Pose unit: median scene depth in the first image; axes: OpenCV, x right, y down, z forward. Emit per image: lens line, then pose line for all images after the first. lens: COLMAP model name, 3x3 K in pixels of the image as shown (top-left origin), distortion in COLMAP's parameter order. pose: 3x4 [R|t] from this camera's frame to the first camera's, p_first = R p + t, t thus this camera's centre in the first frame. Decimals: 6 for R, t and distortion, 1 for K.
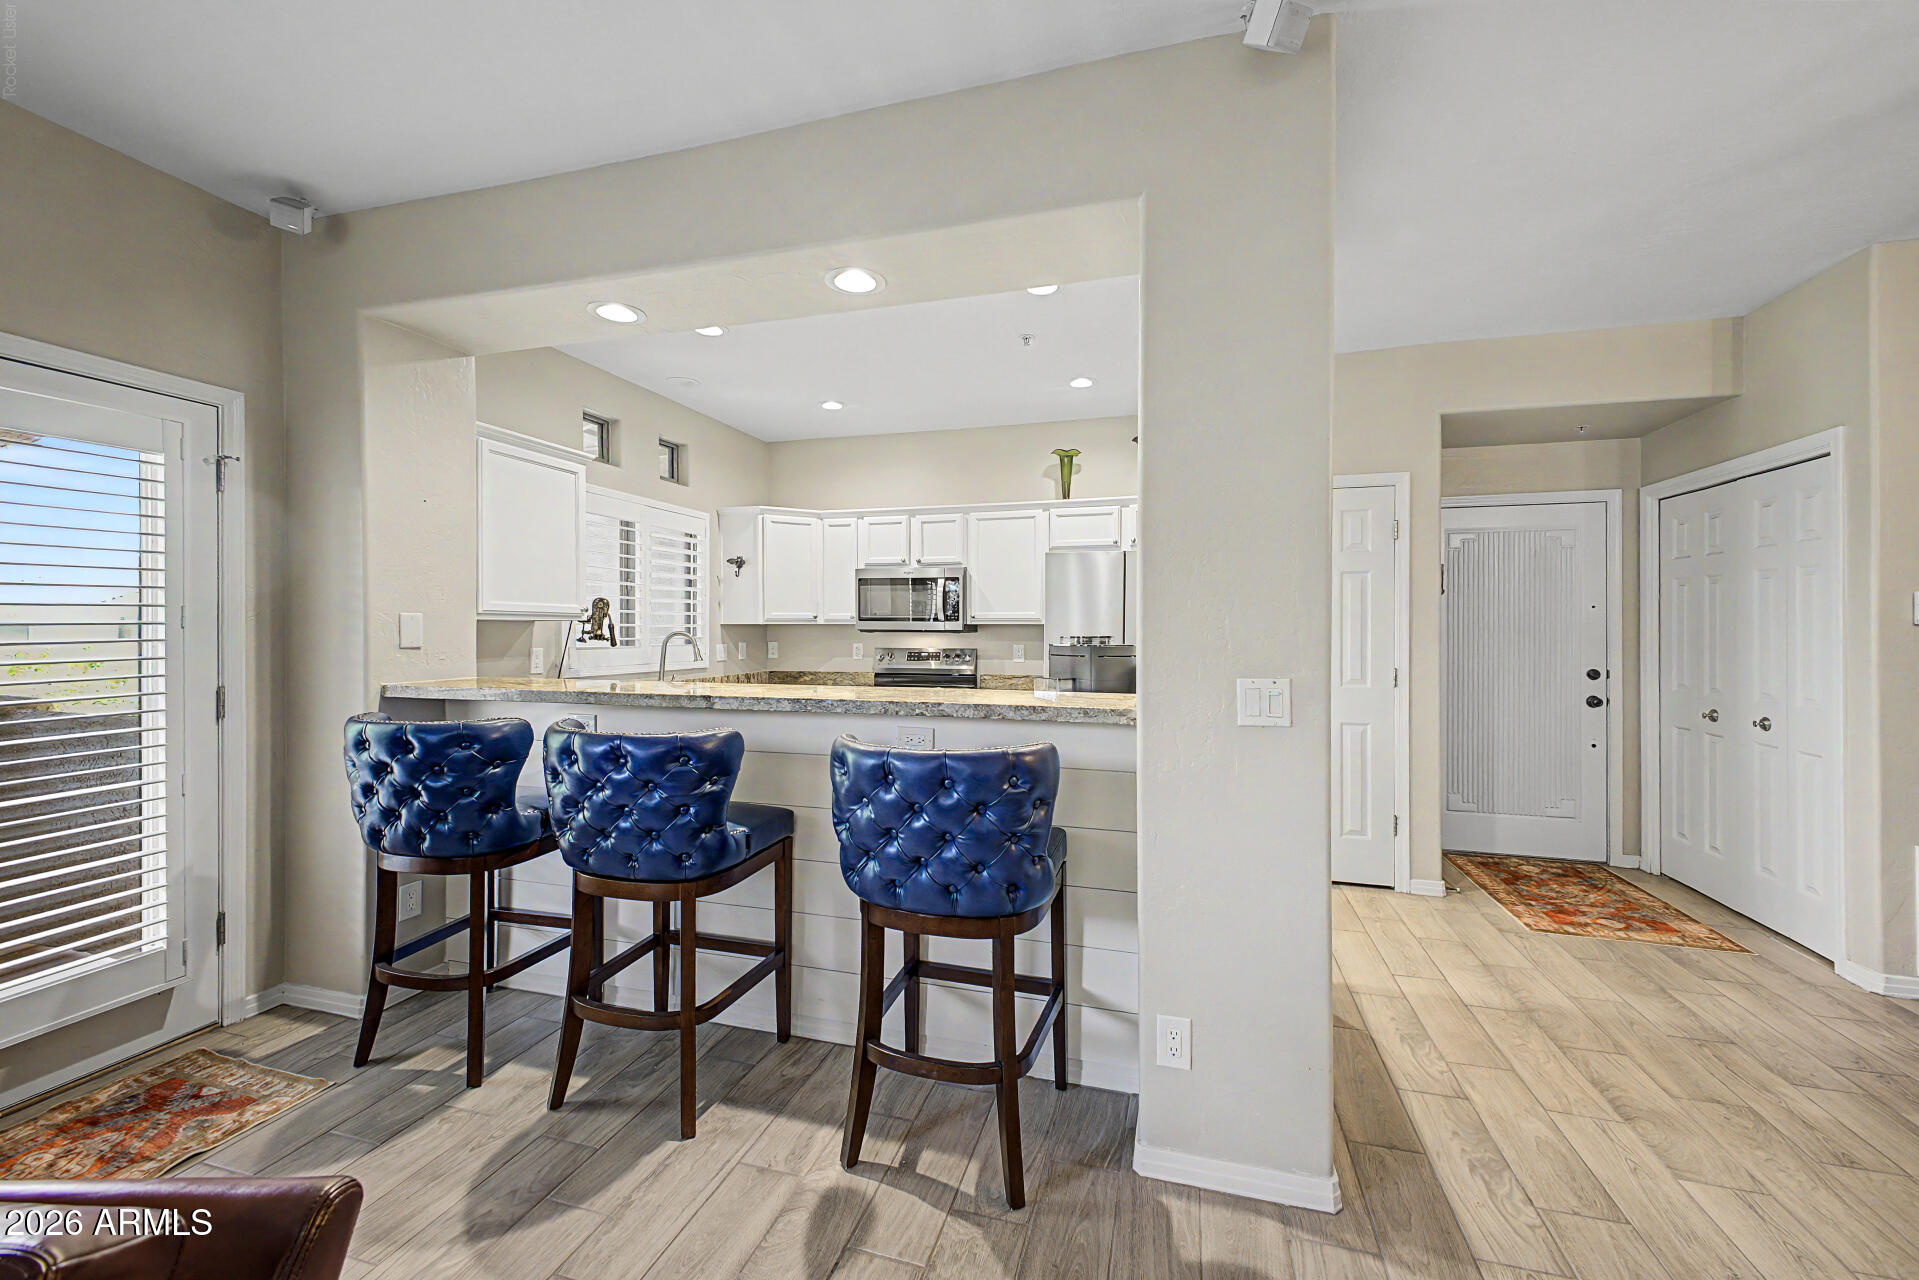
lens RADIAL K [[764.3, 0, 956.4], [0, 764.3, 630.3], [0, 0, 1]] dist [-0.008351, -0.000351]
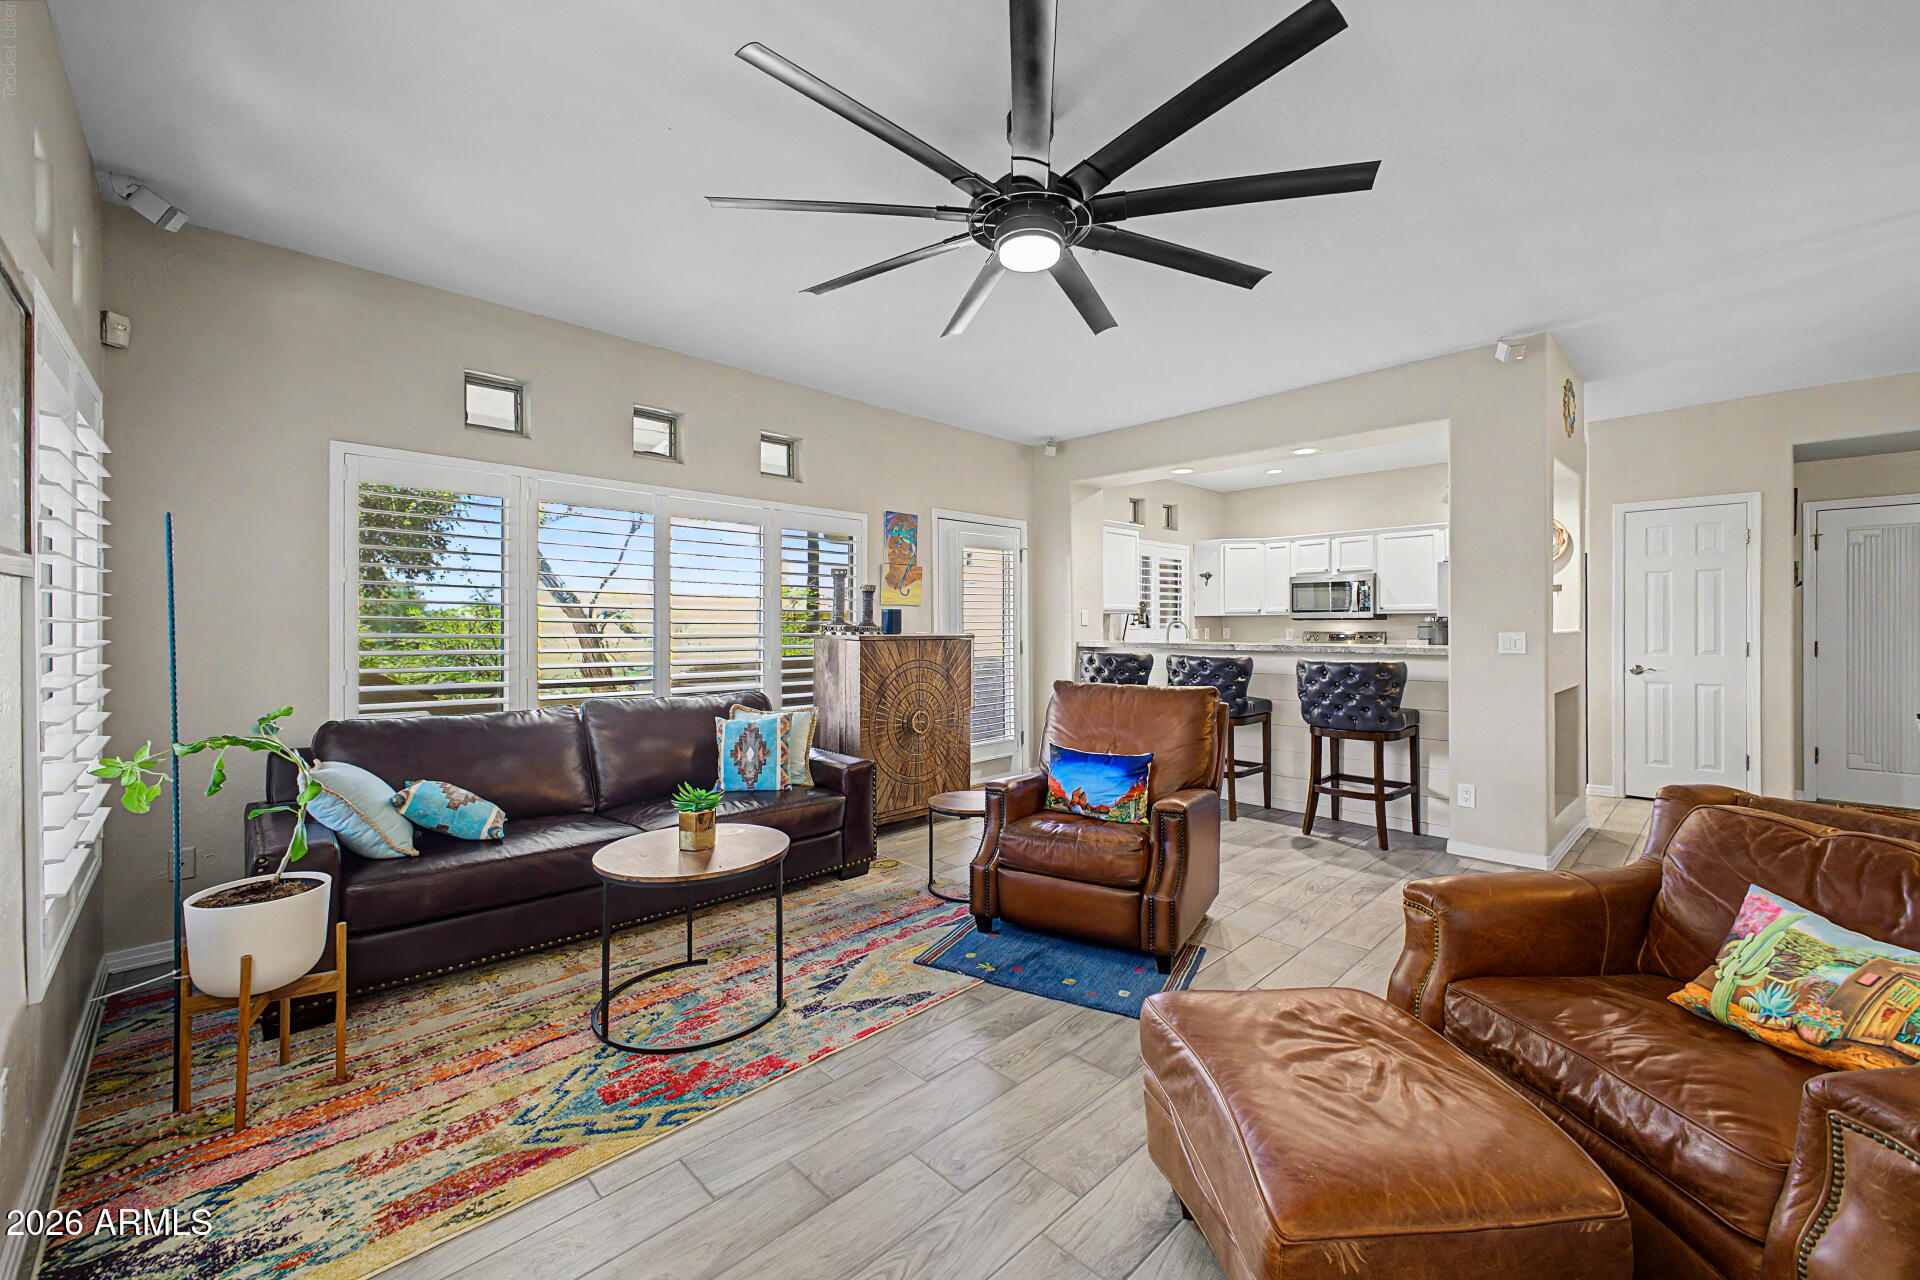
lens RADIAL K [[764.7, 0, 937.1], [0, 764.7, 627.1], [0, 0, 1]] dist [-0.008351, -0.000351]
pose [[0.860881, -0.004298, -0.508788, 0.064168], [0.003327, 0.999990, -0.002818, 0.035466], [0.508795, 0.000733, 0.860888, -1.264479]]
